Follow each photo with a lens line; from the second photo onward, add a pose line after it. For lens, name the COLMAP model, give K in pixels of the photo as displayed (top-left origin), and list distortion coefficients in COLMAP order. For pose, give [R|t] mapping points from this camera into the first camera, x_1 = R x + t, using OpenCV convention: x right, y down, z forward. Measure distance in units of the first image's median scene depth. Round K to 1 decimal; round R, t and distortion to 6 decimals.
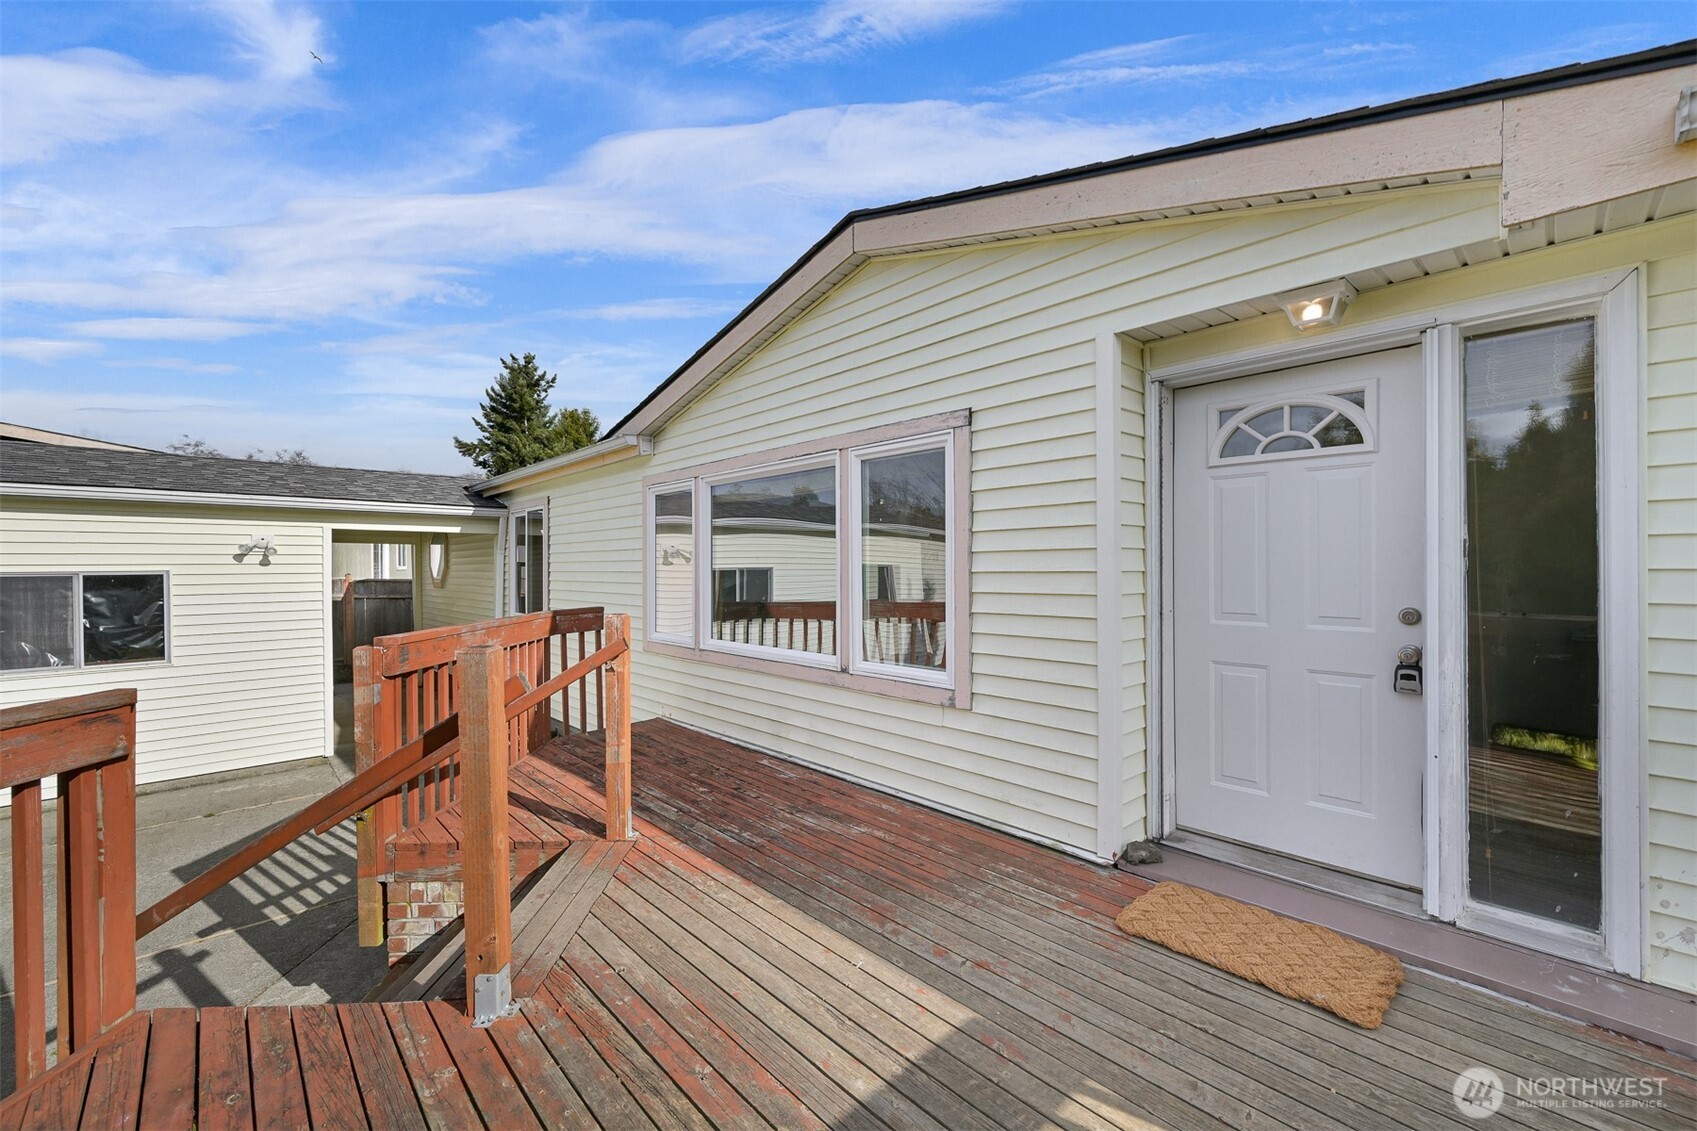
lens RADIAL K [[659.2, 0, 835.9], [0, 659.2, 562.9], [0, 0, 1]] dist [0.001618, 0.000166]
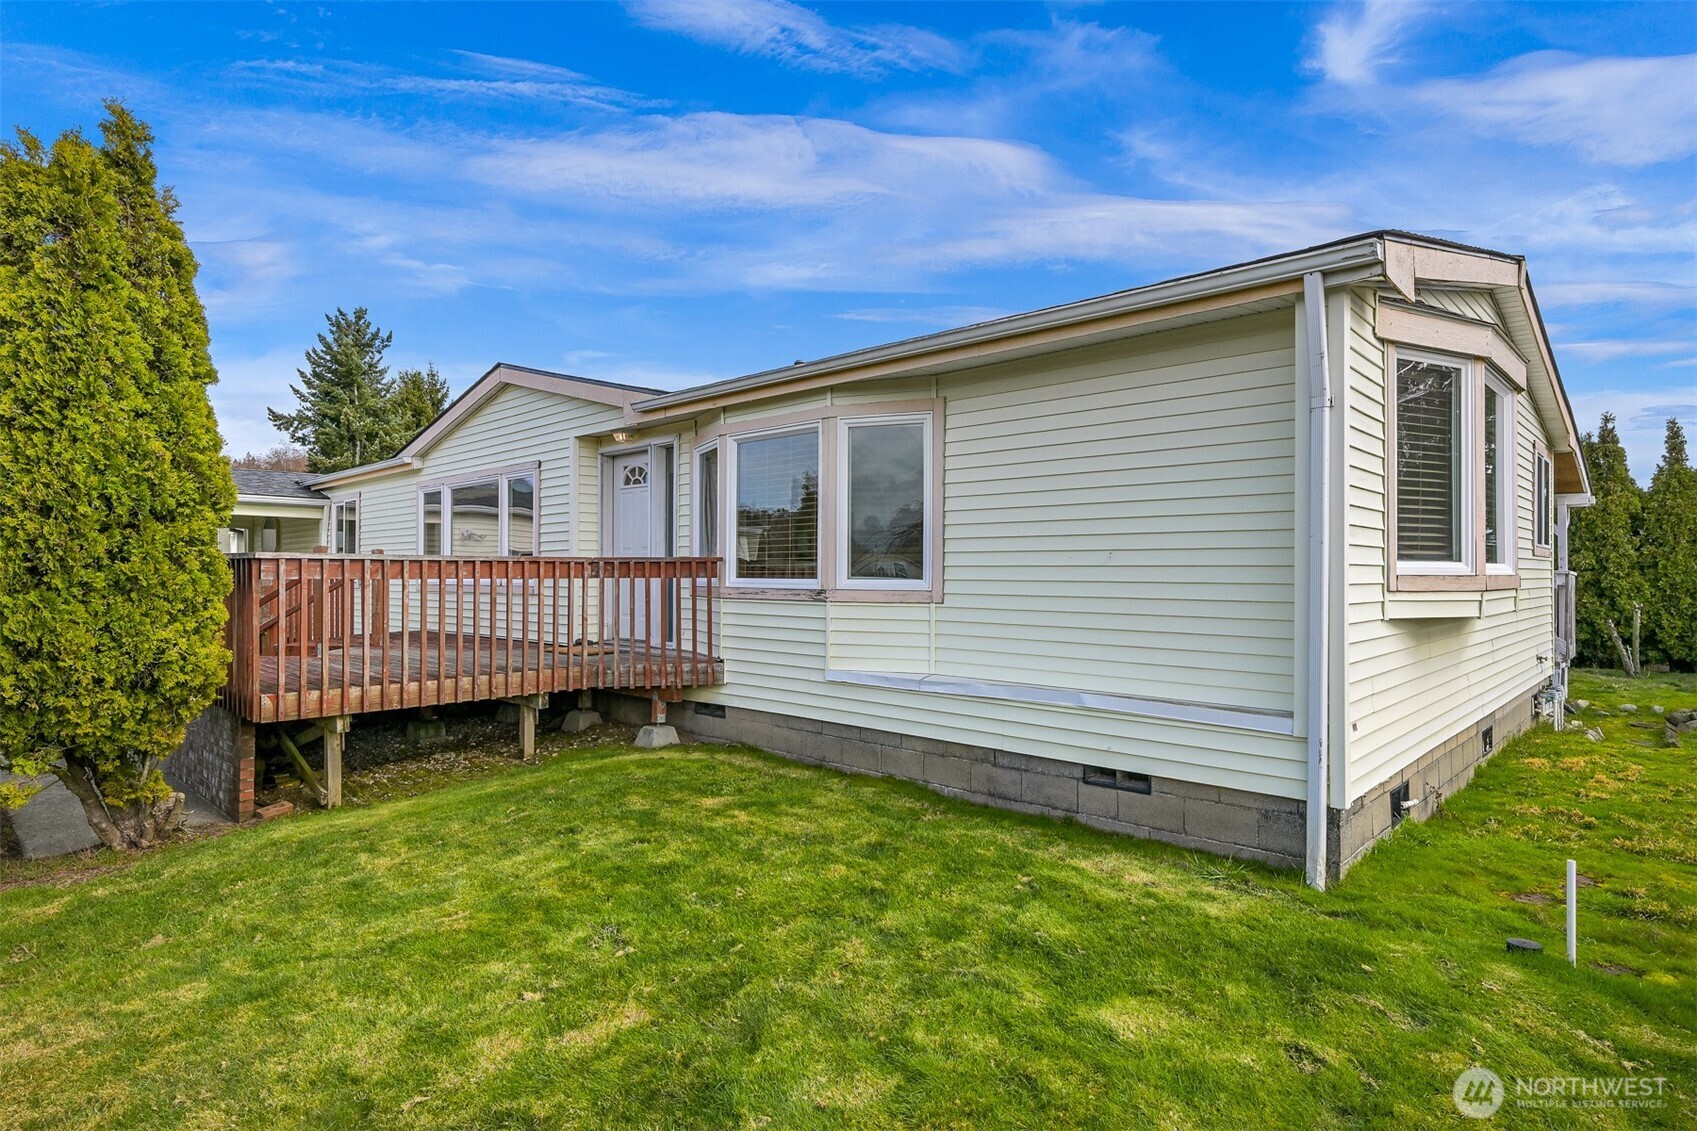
lens RADIAL K [[916.9, 0, 855.0], [0, 916.9, 569.1], [0, 0, 1]] dist [0.003789, 0.000072]
pose [[0.998531, 0.002490, 0.054129, 0.103819], [-0.002479, 0.999997, -0.000272, 0.012689], [-0.054130, 0.000138, 0.998534, -0.204846]]
